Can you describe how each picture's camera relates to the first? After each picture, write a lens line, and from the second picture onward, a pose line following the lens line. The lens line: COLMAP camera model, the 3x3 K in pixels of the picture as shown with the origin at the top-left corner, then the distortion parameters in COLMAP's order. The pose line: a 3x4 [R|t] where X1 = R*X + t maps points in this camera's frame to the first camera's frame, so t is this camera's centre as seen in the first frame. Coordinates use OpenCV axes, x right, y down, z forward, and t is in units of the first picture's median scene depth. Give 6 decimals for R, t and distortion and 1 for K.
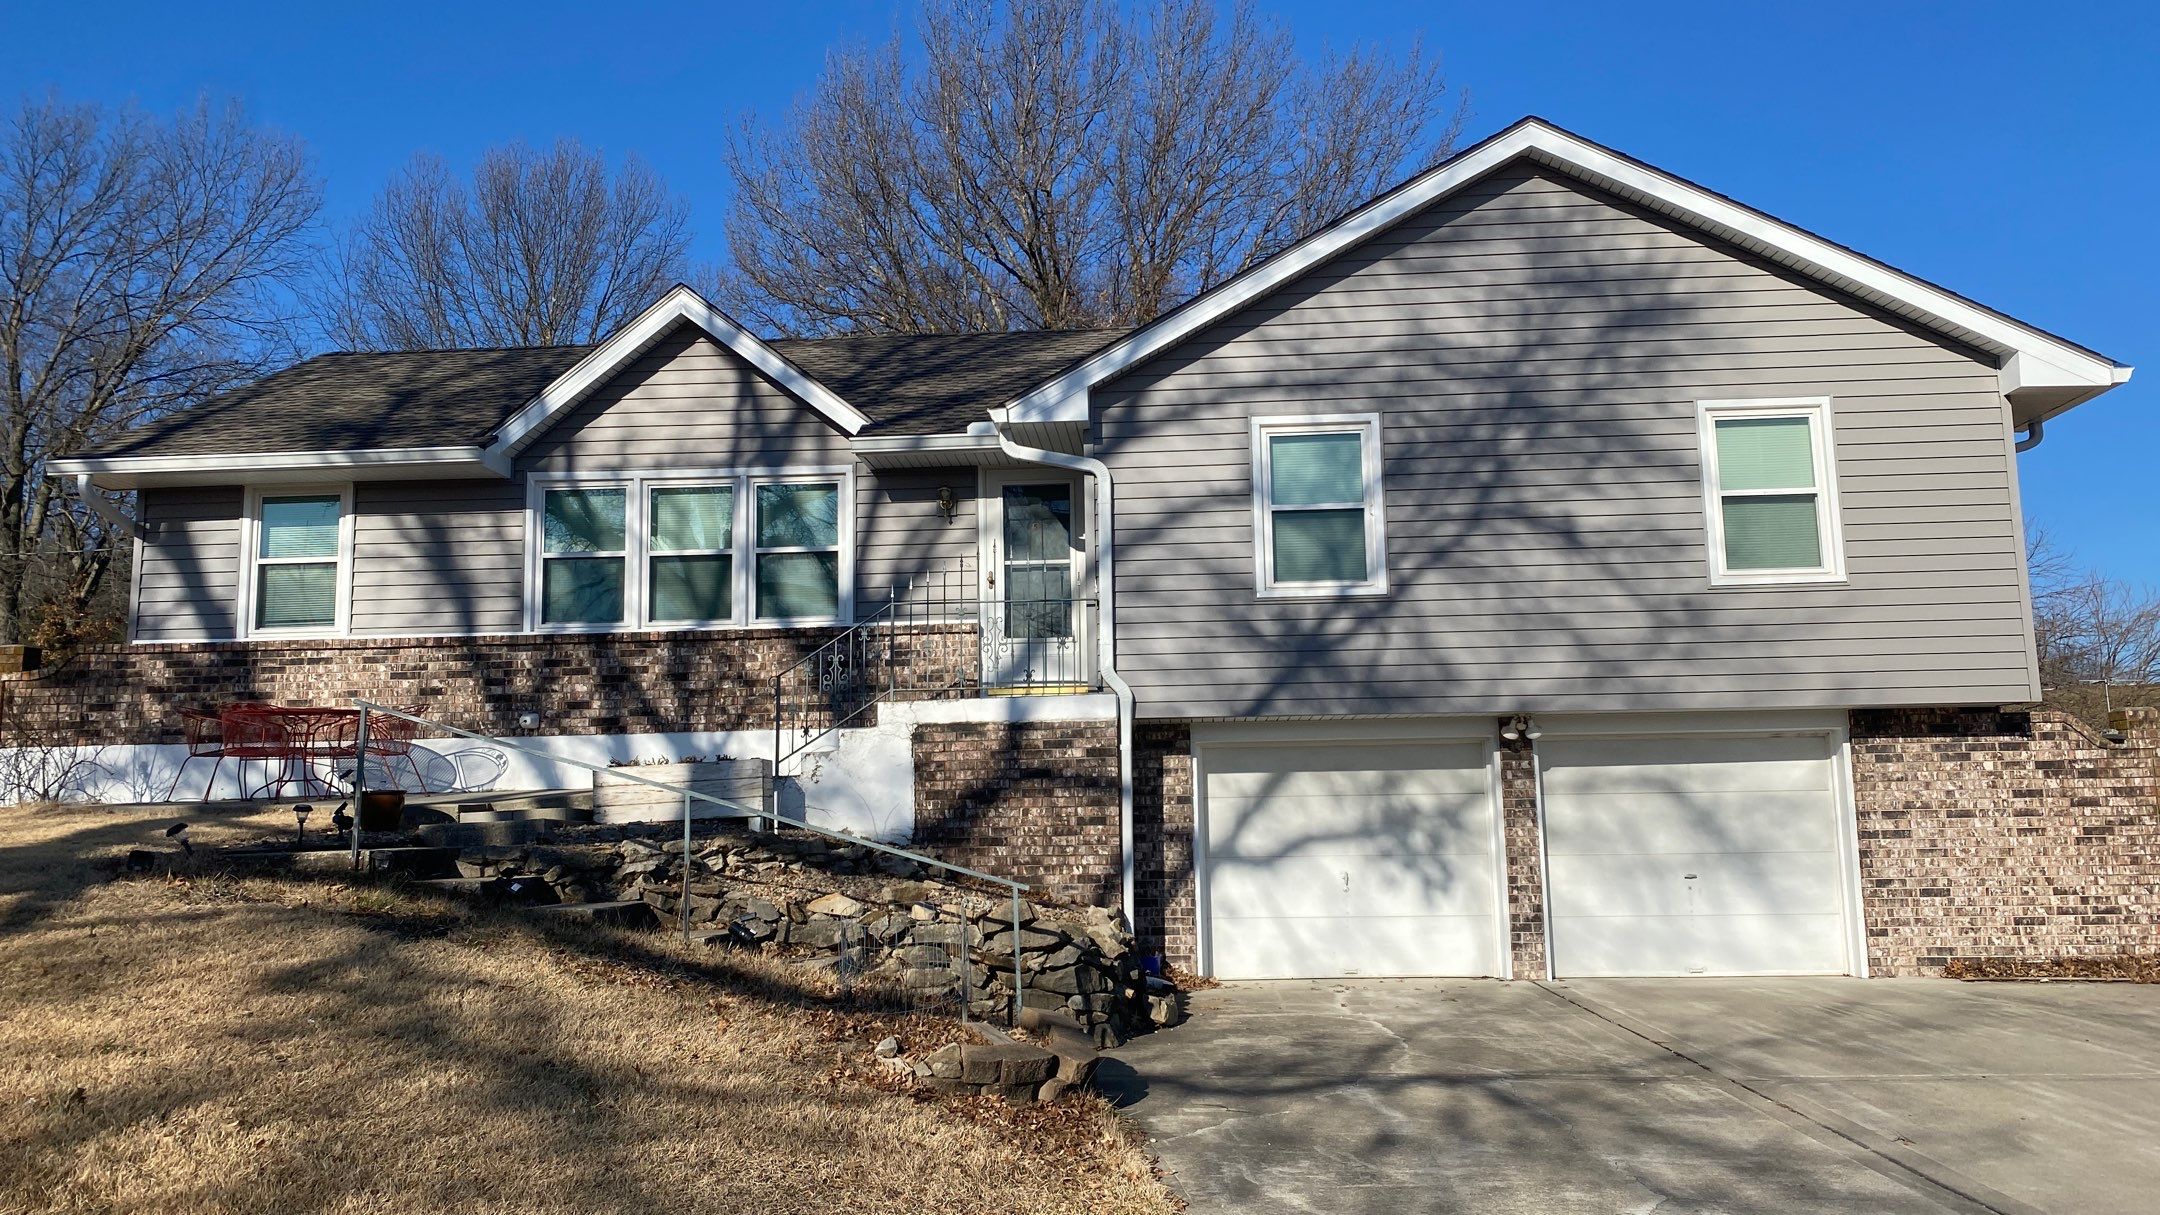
lens RADIAL K [[1649.8, 0, 1071.6], [0, 1649.8, 593.2], [0, 0, 1]] dist [0.039436, -0.034083]
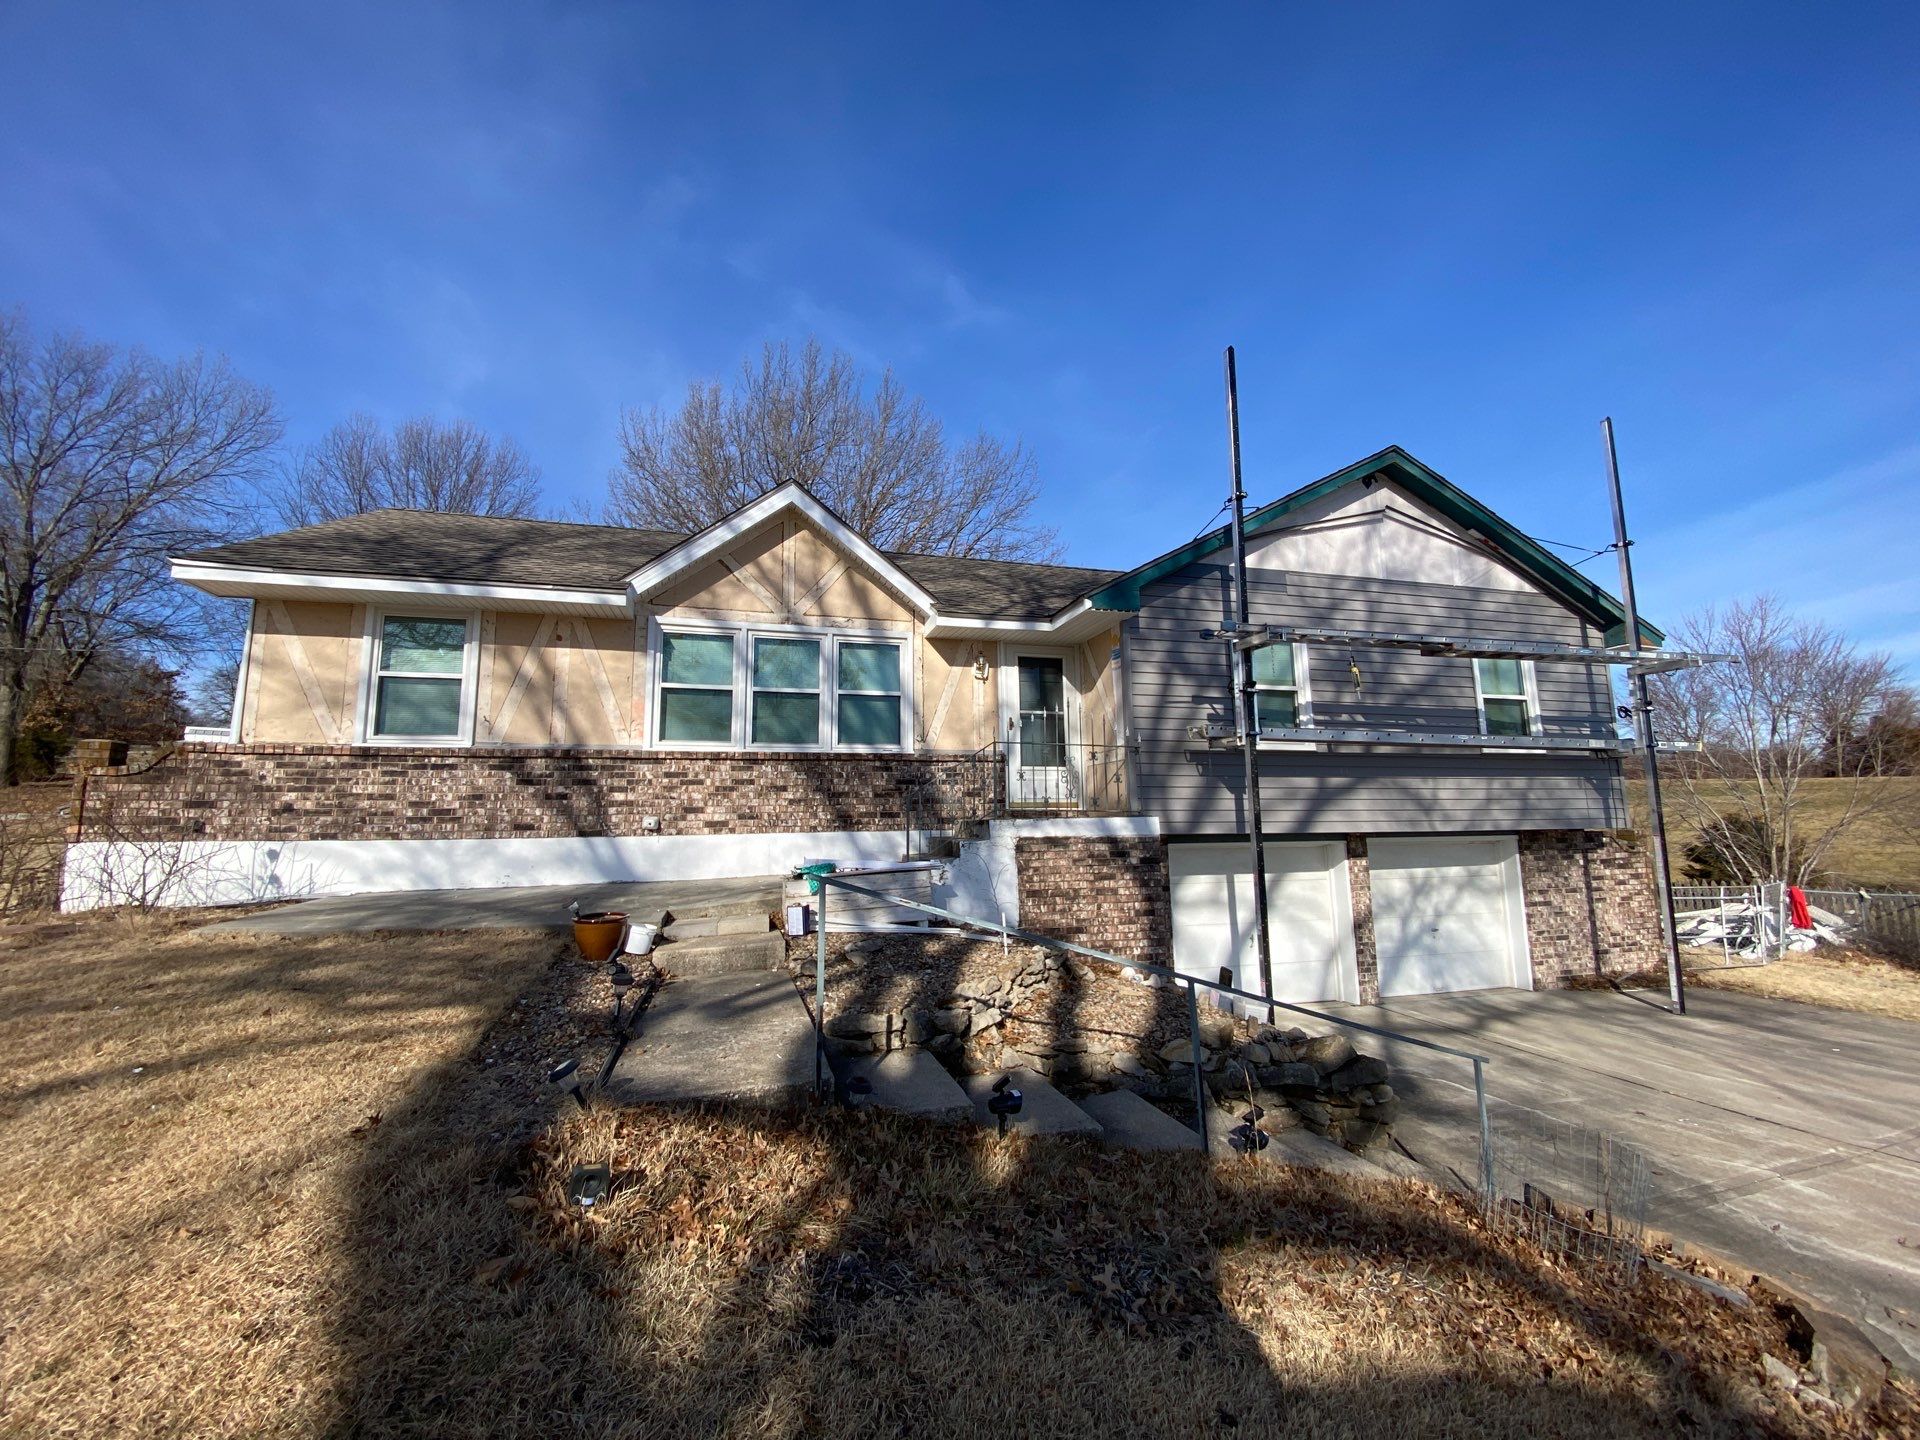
lens RADIAL K [[768.1, 0, 946.1], [0, 768.1, 714.8], [0, 0, 1]] dist [0.051591, -0.042425]
pose [[0.945454, 0.051353, 0.321682, -0.342304], [-0.053656, 0.998558, -0.001708, -0.012534], [-0.321306, -0.015646, 0.946846, 0.447063]]
